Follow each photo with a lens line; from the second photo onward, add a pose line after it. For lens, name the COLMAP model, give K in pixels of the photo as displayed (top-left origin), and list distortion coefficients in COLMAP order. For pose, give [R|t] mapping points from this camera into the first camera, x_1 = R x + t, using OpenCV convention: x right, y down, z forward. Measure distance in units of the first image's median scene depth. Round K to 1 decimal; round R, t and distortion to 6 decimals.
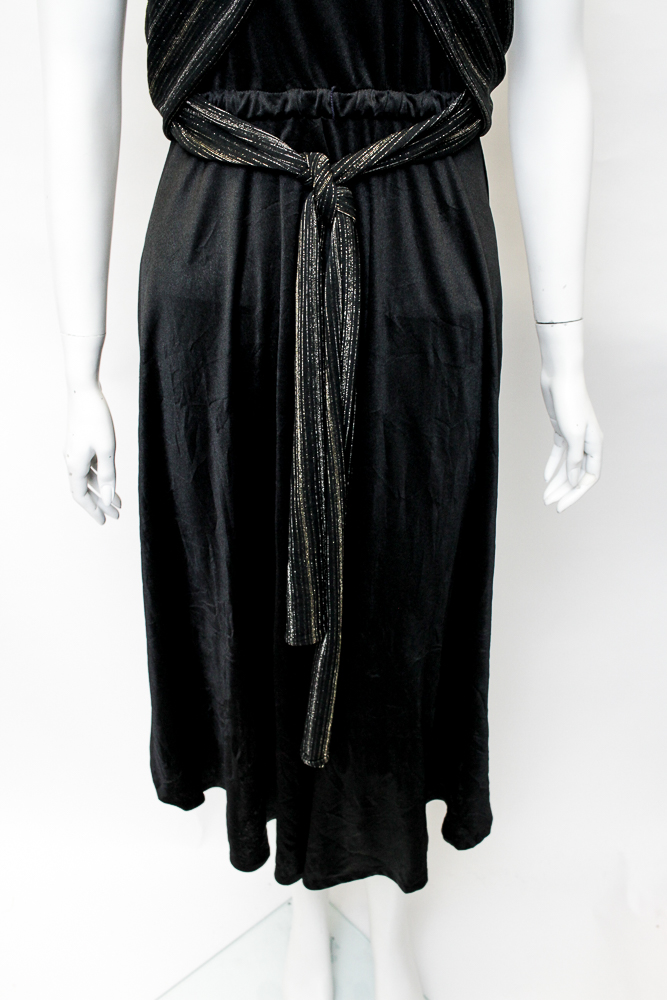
lens RADIAL K [[1146.6, 0, 332.0], [0, 1146.6, 490.2], [0, 0, 1]] dist [-0.081430, 0.000000]
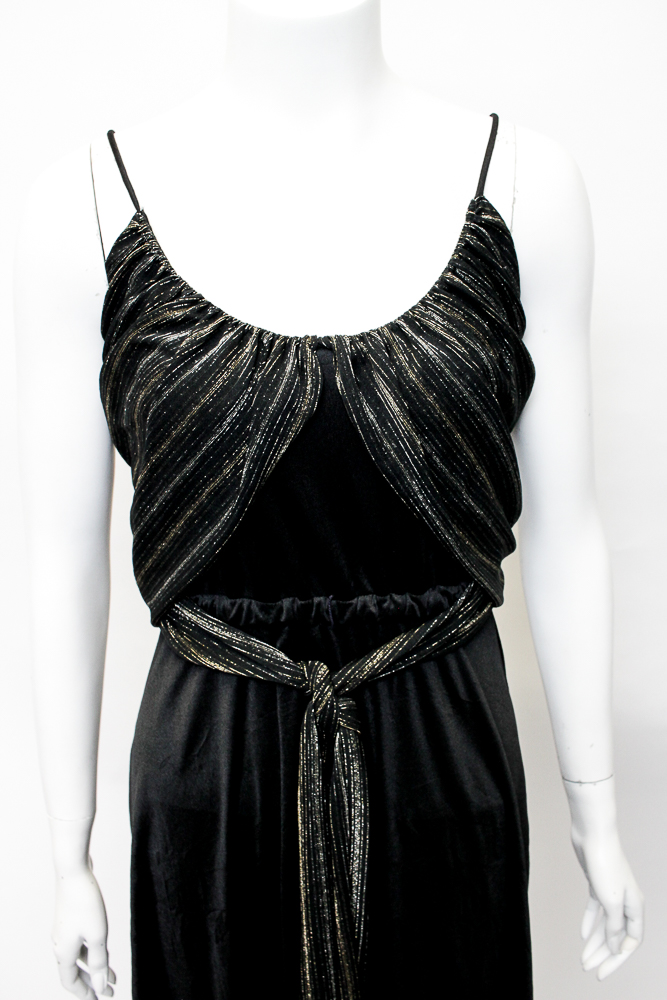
lens RADIAL K [[1146.6, 0, 346.3], [0, 1146.6, 481.6], [0, 0, 1]] dist [-0.081430, 0.000000]
pose [[0.999412, -0.033572, -0.006962, 0.020387], [0.031484, 0.979021, -0.201313, -0.226272], [0.013575, 0.200976, 0.979502, 0.057464]]
